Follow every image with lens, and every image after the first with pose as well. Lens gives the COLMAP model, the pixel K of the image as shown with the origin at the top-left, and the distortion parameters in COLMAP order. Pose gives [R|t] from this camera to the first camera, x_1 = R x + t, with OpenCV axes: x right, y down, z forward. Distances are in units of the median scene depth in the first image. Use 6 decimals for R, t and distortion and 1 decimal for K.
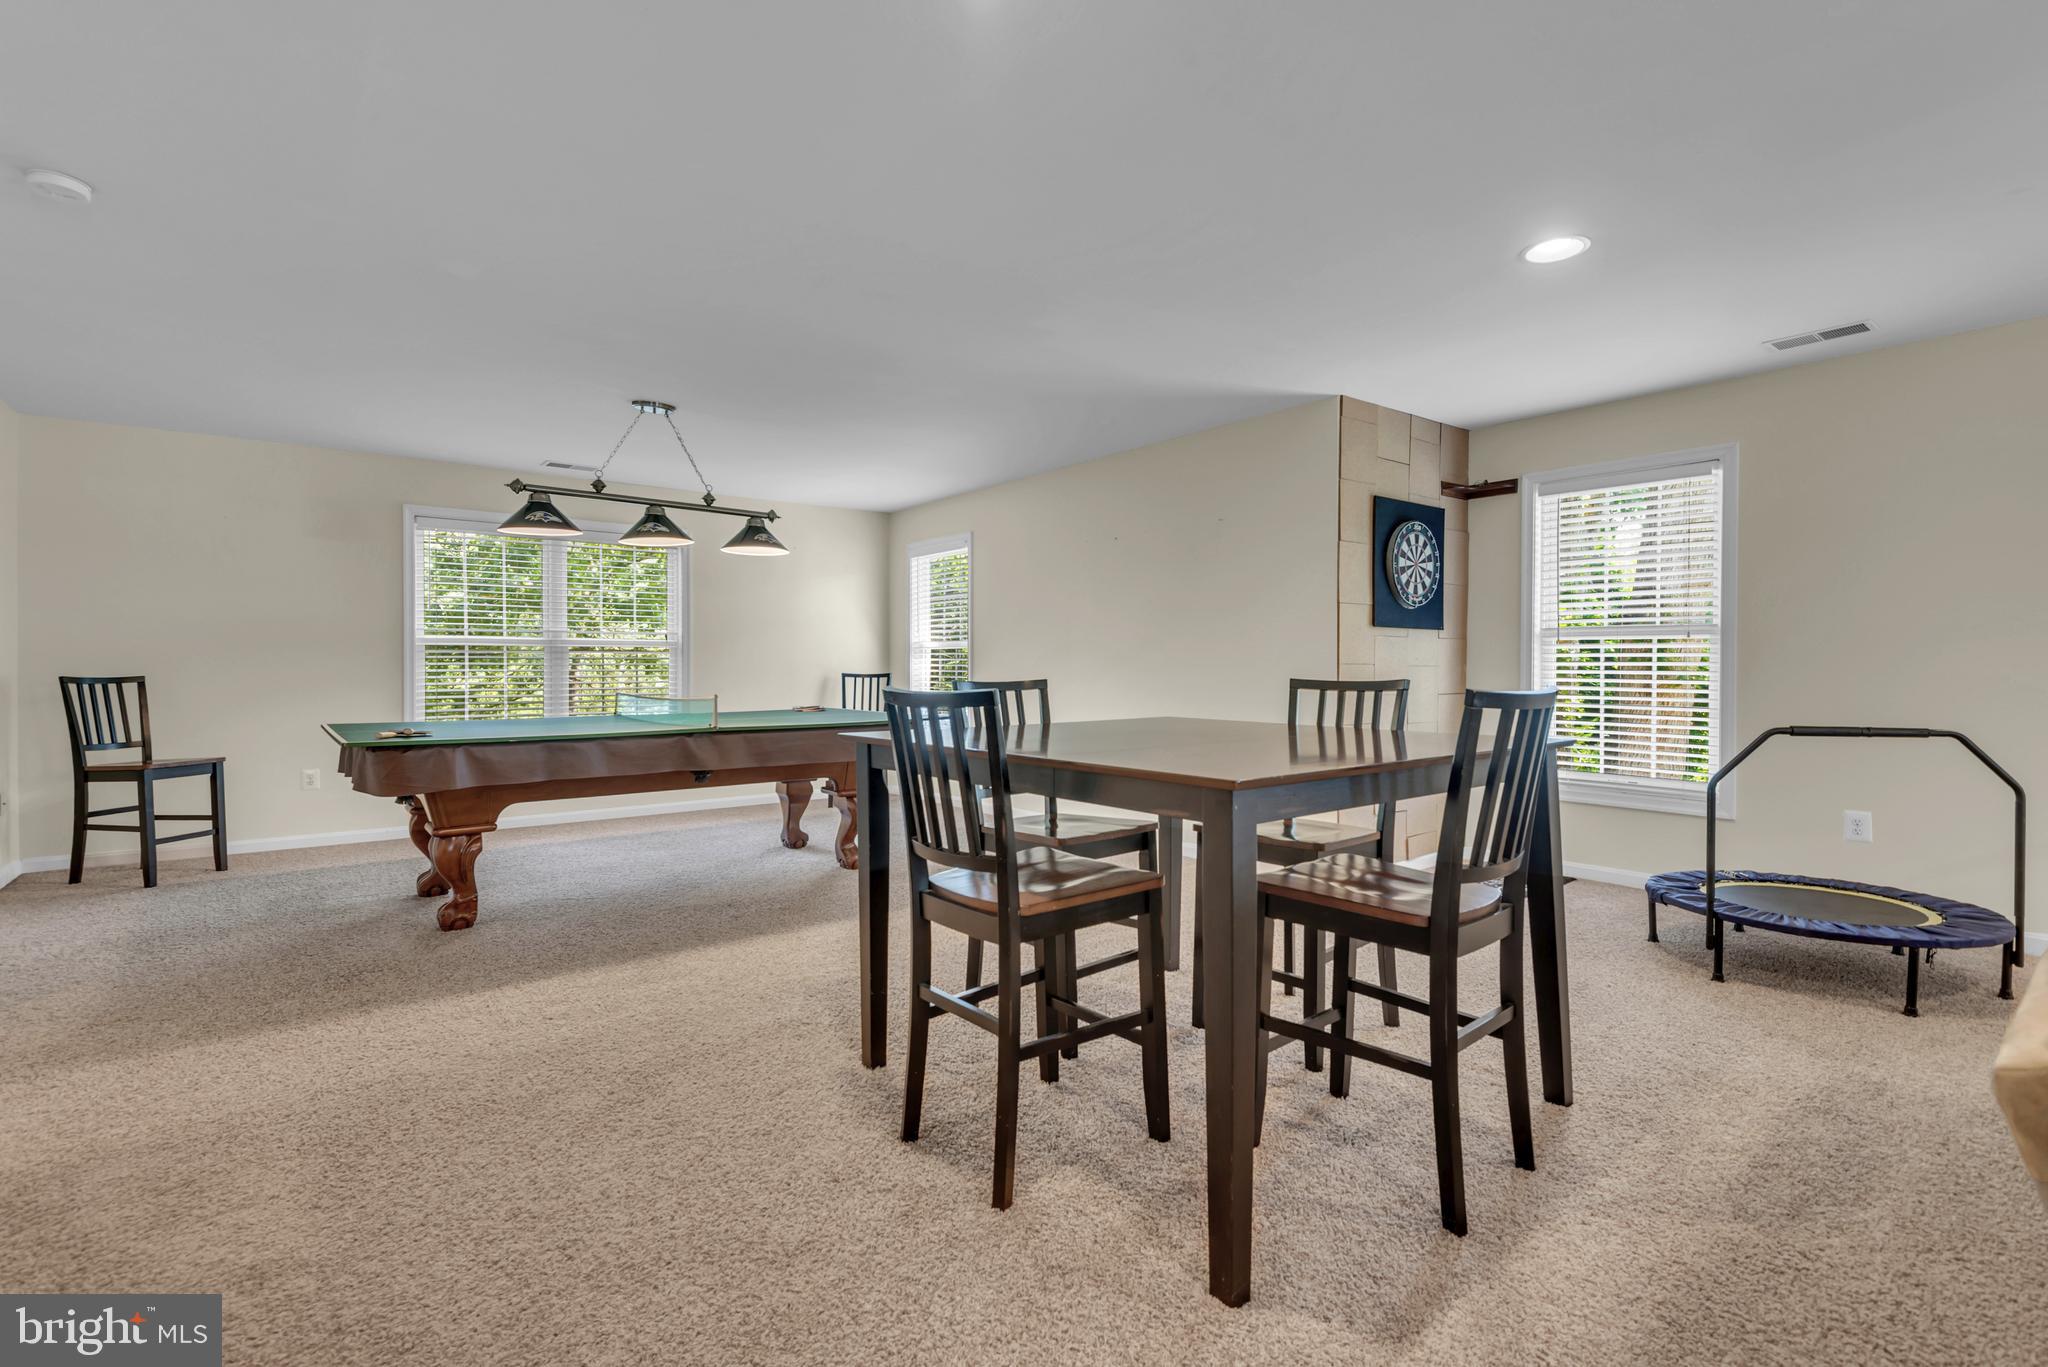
lens RADIAL K [[935.0, 0, 1022.4], [0, 935.0, 688.7], [0, 0, 1]] dist [0.008028, -0.001833]
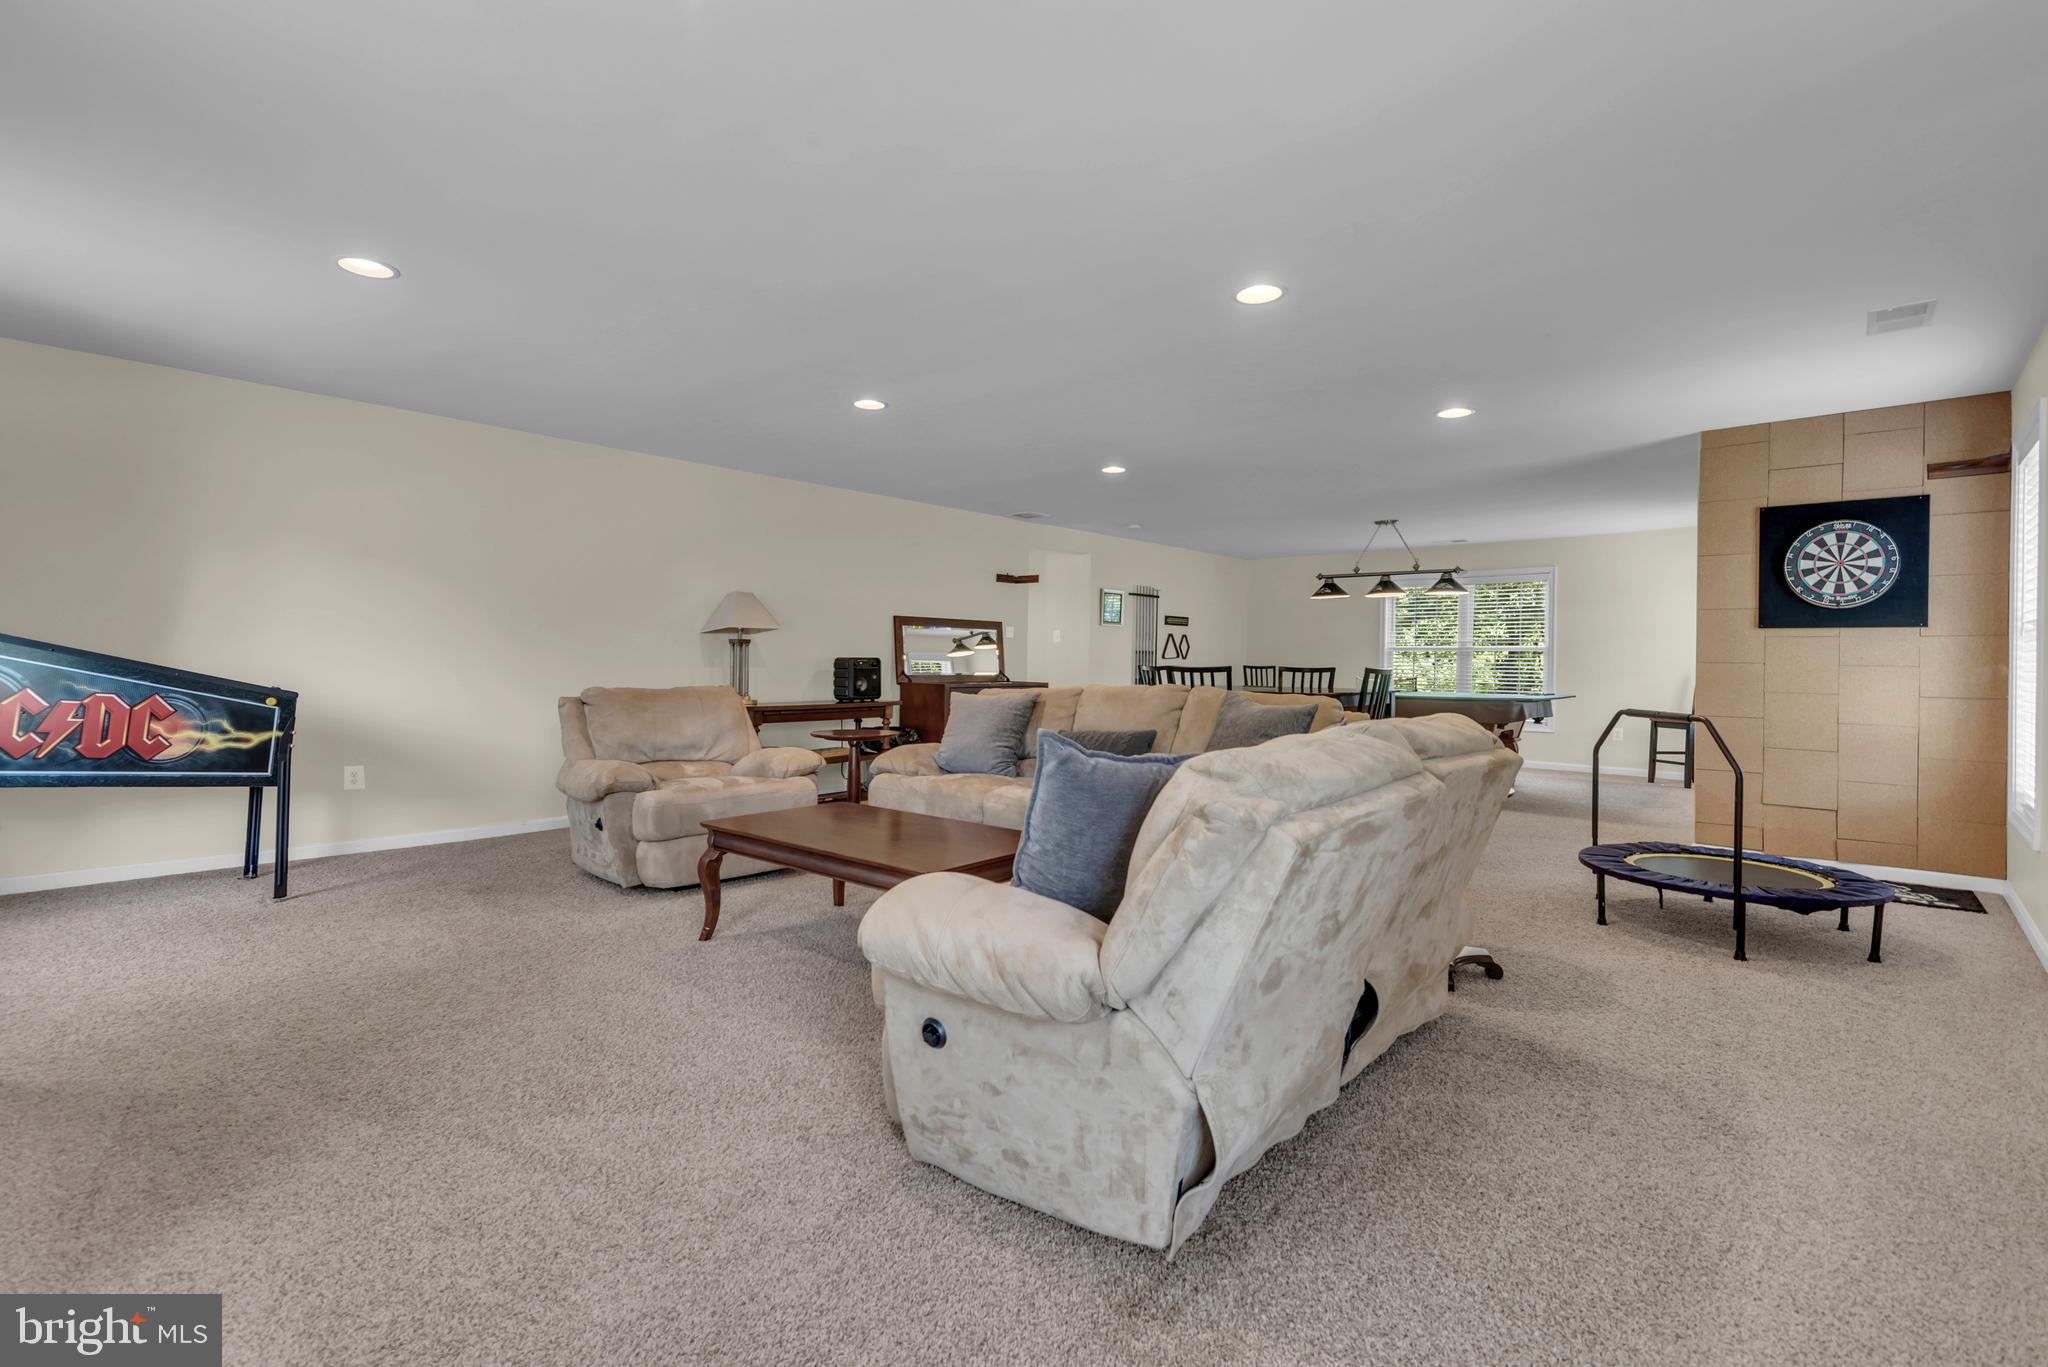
lens RADIAL K [[935.0, 0, 1020.2], [0, 935.0, 664.4], [0, 0, 1]] dist [0.008028, -0.001833]
pose [[0.181749, 0.005177, -0.983331, 1.253589], [-0.034485, 0.999405, -0.001112, 0.006022], [0.982740, 0.034112, 0.181820, -0.037153]]
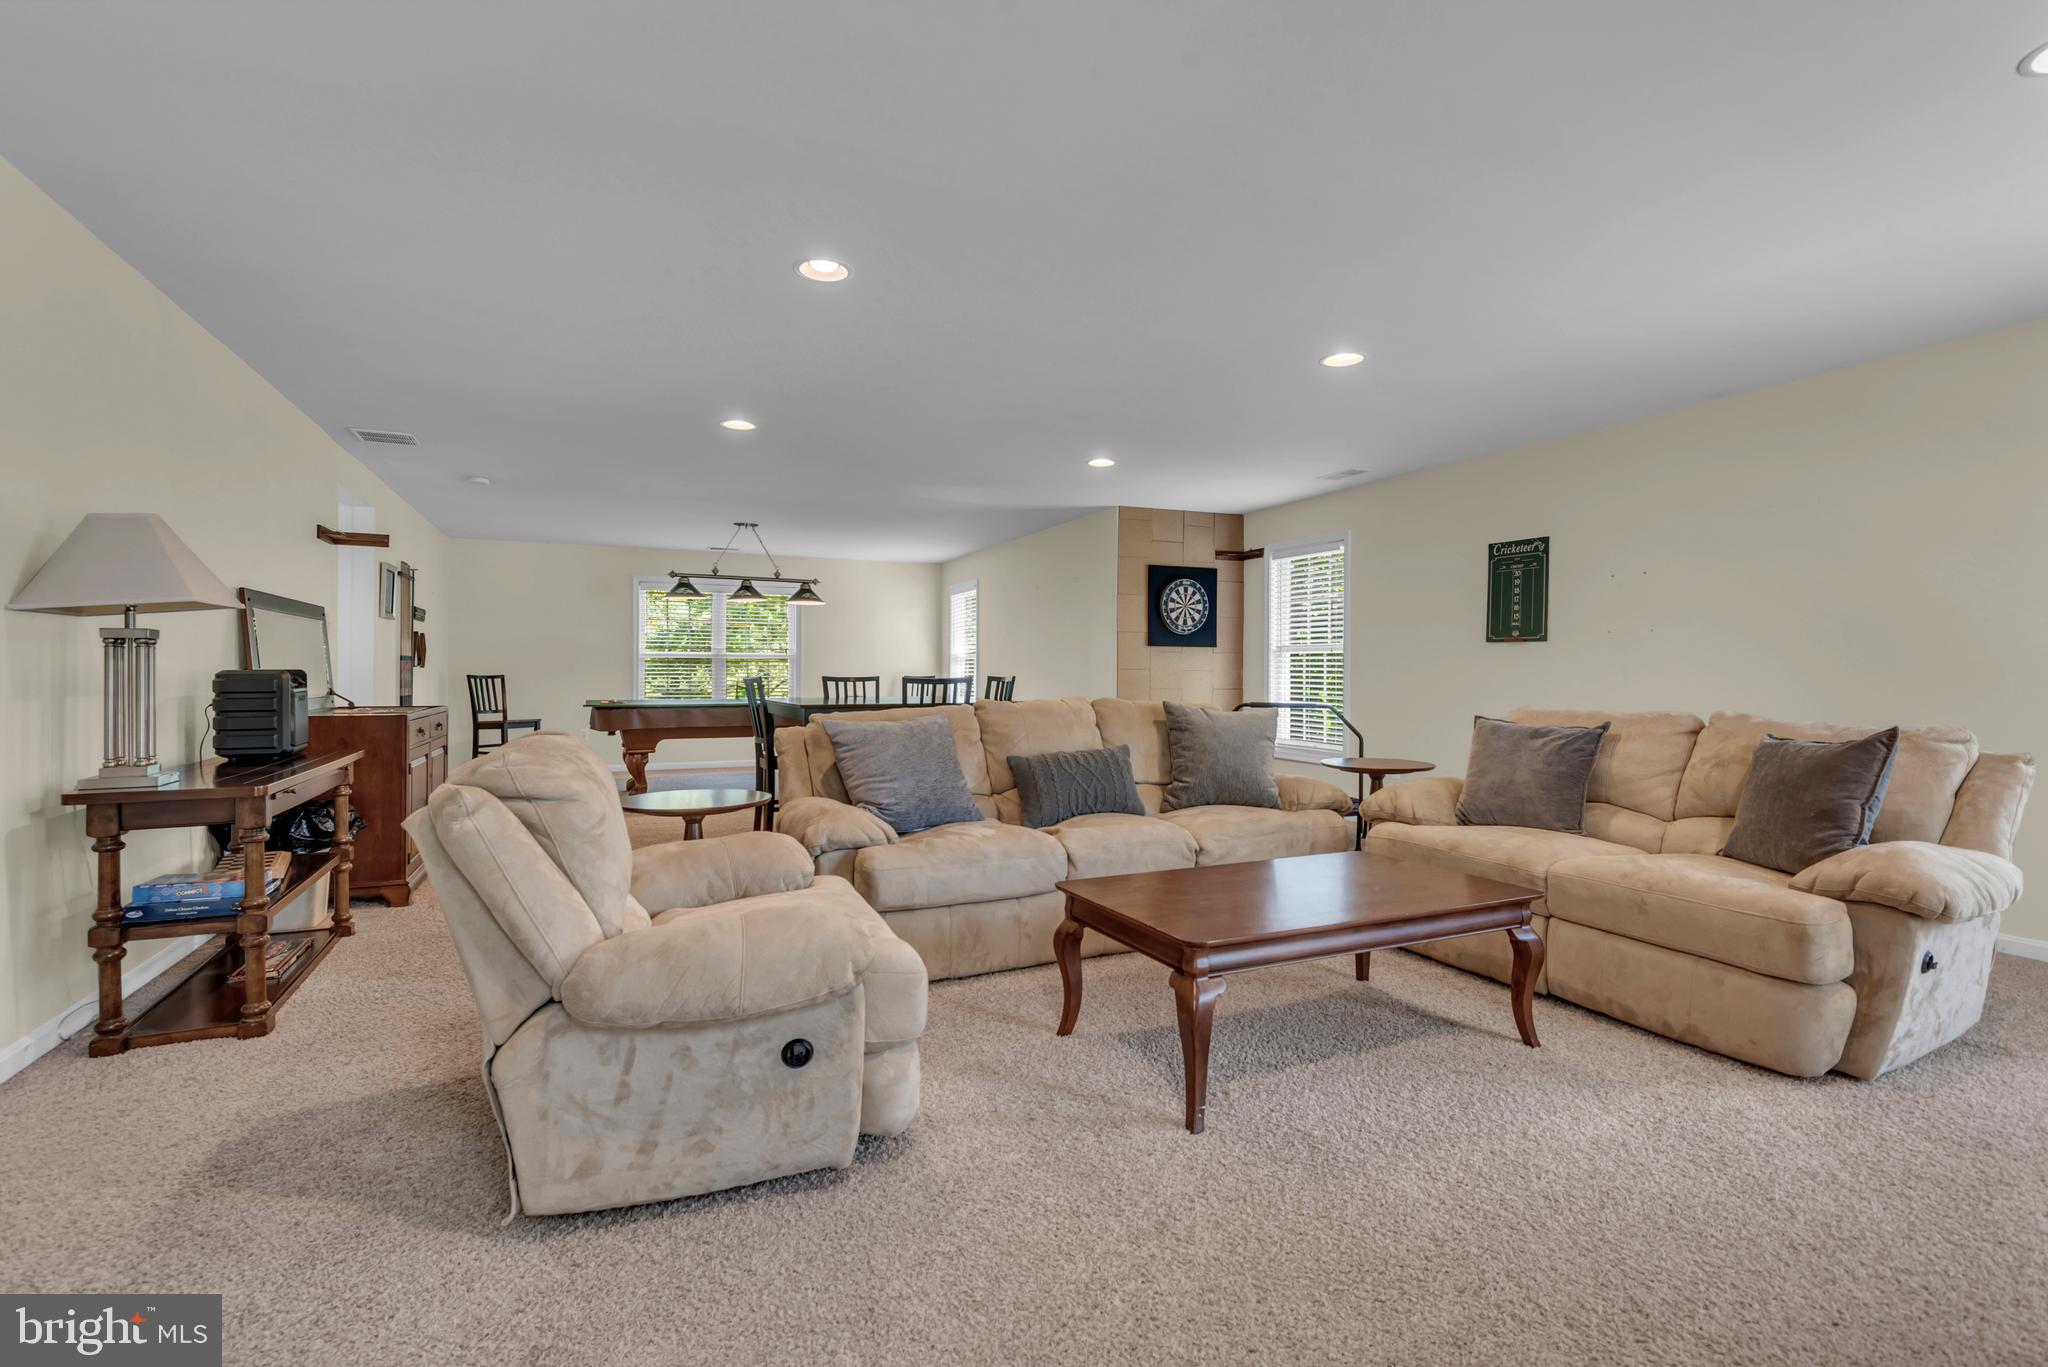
lens RADIAL K [[935.0, 0, 1028.2], [0, 935.0, 675.1], [0, 0, 1]] dist [0.008028, -0.001833]
pose [[0.973199, 0.002793, -0.229948, 0.528321], [-0.007301, 0.999797, -0.018757, 0.015032], [0.229849, 0.019933, 0.973022, -0.596054]]
